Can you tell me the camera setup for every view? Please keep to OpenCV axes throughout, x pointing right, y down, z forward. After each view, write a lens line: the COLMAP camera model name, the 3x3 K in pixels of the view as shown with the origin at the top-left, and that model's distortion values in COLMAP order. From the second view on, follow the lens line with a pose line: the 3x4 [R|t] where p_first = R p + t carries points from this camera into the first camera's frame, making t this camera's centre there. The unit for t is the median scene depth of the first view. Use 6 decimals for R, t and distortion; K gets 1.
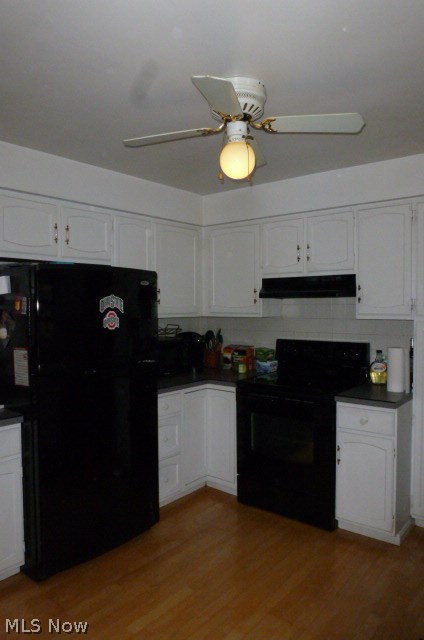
lens RADIAL K [[459.7, 0, 212.0], [0, 459.7, 320.0], [0, 0, 1]] dist [-0.052691, 0.001255]
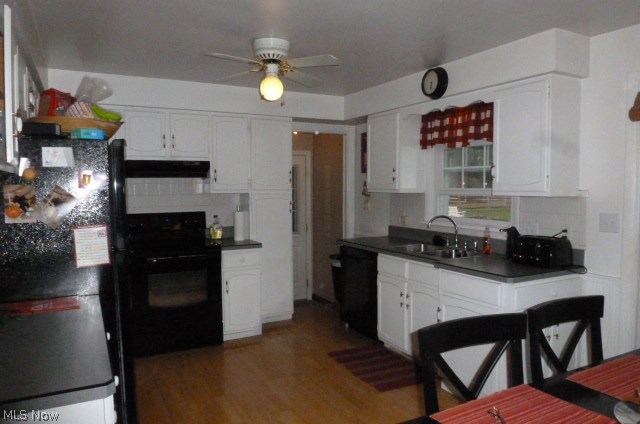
lens RADIAL K [[459.7, 0, 320.0], [0, 459.7, 212.0], [0, 0, 1]] dist [-0.052691, 0.001255]
pose [[0.366825, -0.051160, 0.928882, -0.928540], [0.038416, 0.998468, 0.039822, 0.012498], [-0.929496, 0.021076, 0.368229, 0.191601]]
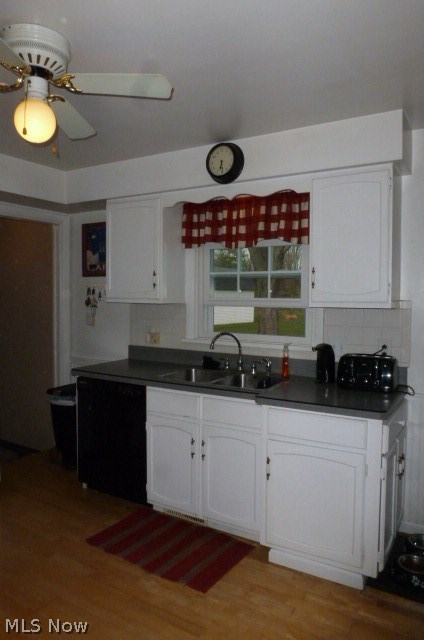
lens RADIAL K [[459.7, 0, 212.0], [0, 459.7, 320.0], [0, 0, 1]] dist [-0.052691, 0.001255]
pose [[-0.167975, -0.052501, 0.984392, -0.585312], [0.032937, 0.997724, 0.058832, -0.002835], [-0.985241, 0.042305, -0.165864, 0.571338]]
